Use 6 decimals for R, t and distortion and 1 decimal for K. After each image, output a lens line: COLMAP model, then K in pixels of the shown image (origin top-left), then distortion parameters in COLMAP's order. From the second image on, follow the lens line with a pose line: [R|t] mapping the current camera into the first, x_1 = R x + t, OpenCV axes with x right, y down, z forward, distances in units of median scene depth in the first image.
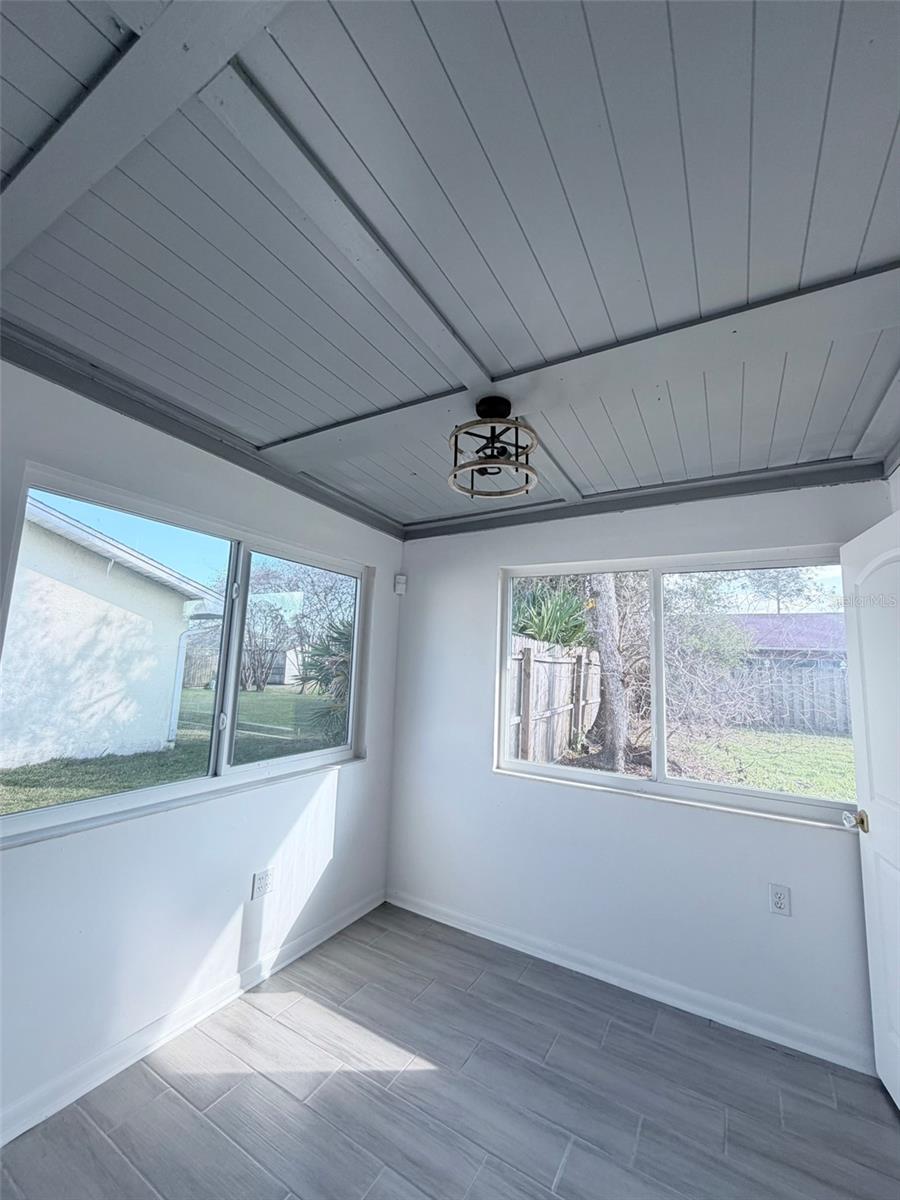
lens RADIAL K [[475.2, 0, 451.2], [0, 475.2, 595.7], [0, 0, 1]] dist [0.000332, 0.000045]
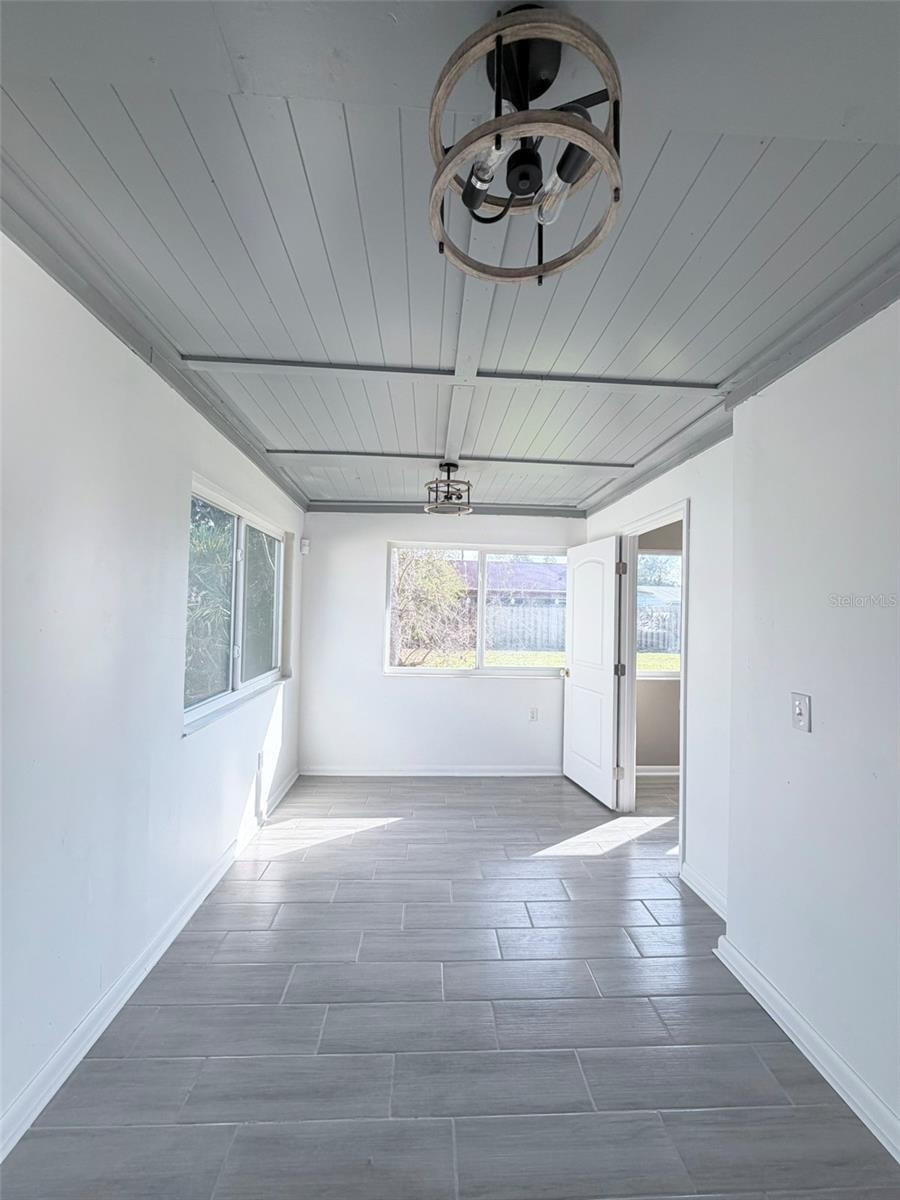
lens RADIAL K [[475.2, 0, 451.2], [0, 475.2, 595.7], [0, 0, 1]] dist [0.000332, 0.000045]
pose [[0.834245, -0.003639, 0.551382, -0.729658], [-0.068701, 0.991500, 0.110488, -0.091128], [-0.547097, -0.130055, 0.826904, -0.454812]]
